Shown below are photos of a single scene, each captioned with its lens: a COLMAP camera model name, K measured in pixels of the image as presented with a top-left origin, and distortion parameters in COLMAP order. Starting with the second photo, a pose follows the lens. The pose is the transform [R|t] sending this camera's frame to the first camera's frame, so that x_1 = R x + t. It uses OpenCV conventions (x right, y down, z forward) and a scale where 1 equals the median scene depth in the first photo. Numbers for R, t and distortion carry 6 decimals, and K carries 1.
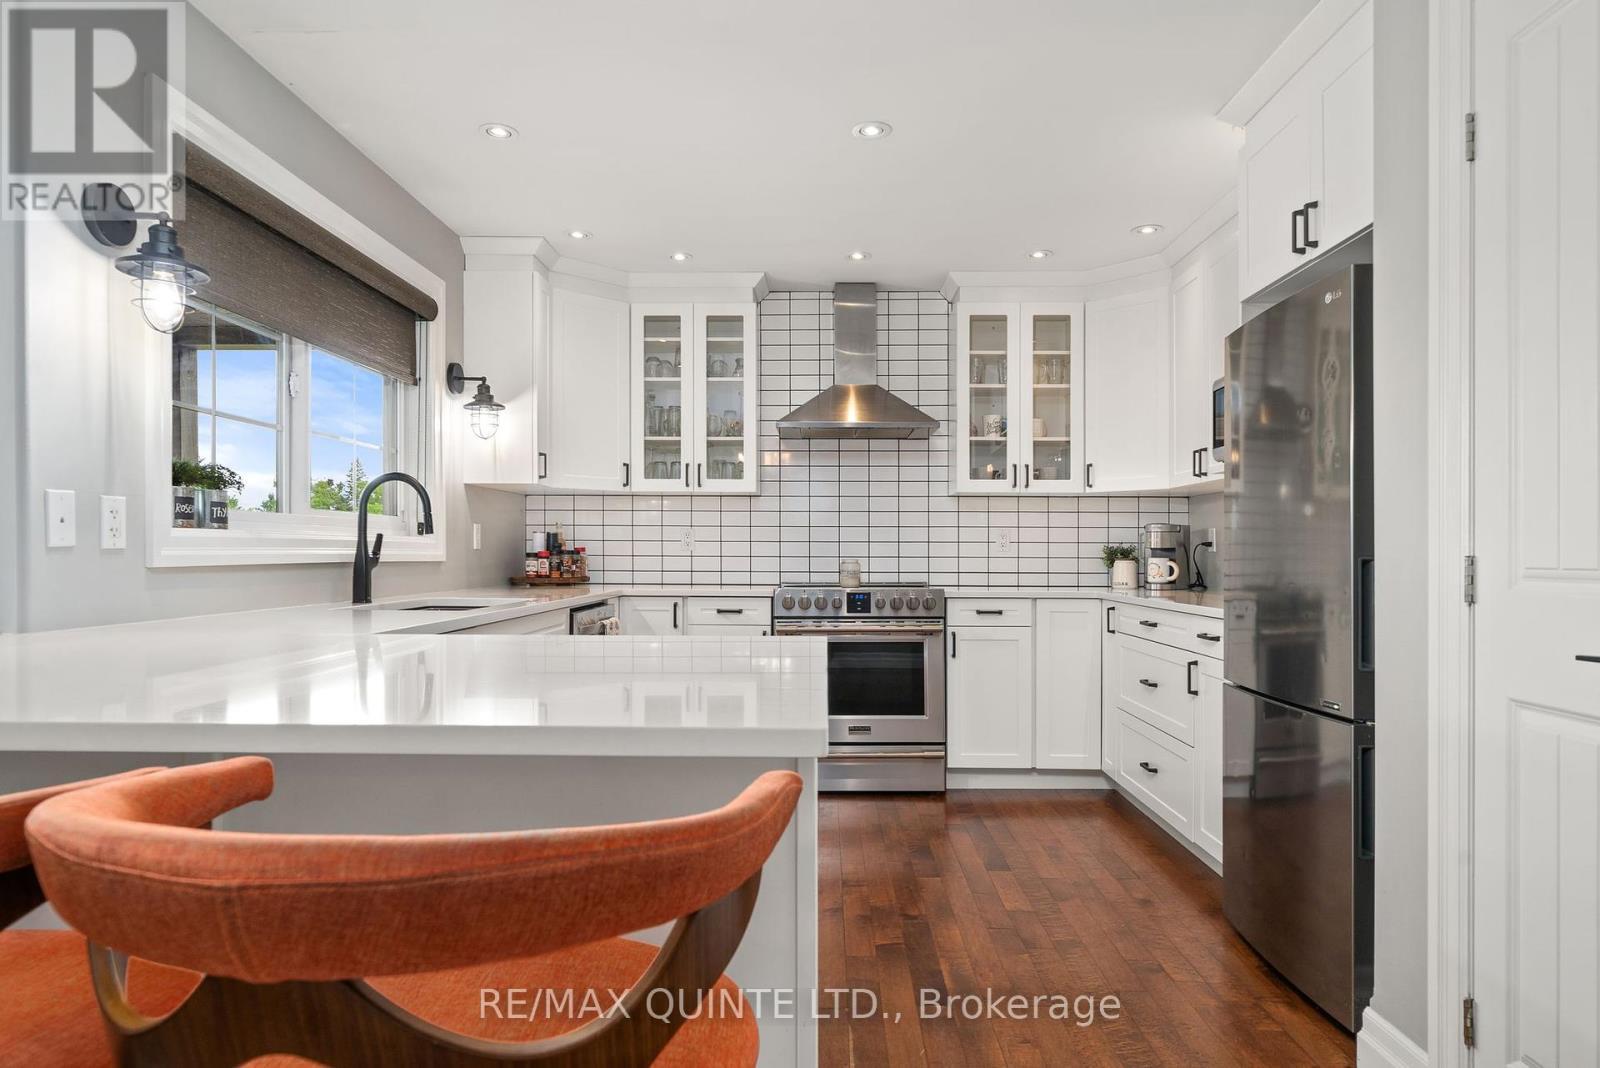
lens RADIAL K [[924.2, 0, 801.1], [0, 924.2, 552.3], [0, 0, 1]] dist [0.000056, -0.000258]
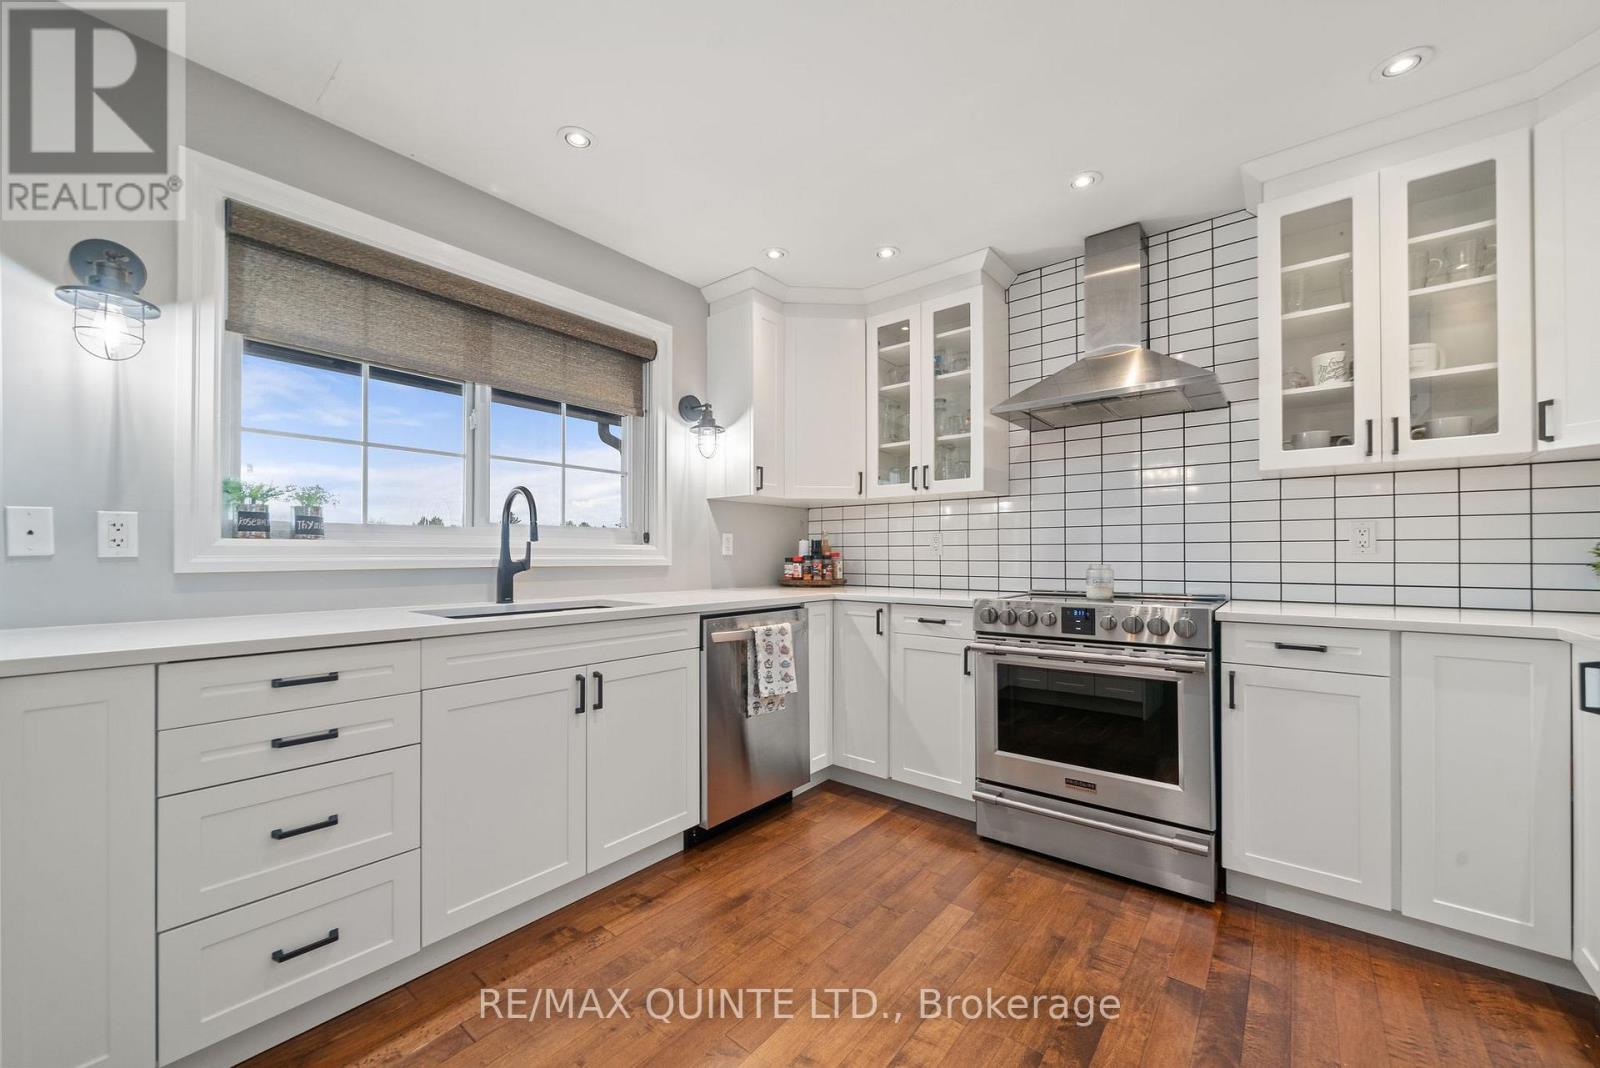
lens RADIAL K [[606.0, 0, 795.7], [0, 606.0, 555.0], [0, 0, 1]] dist [-0.001051, -0.000024]
pose [[0.791479, -0.005027, -0.611175, 0.171105], [0.003565, 0.999987, -0.003608, -0.000134], [0.611185, 0.000676, 0.791487, 0.413679]]
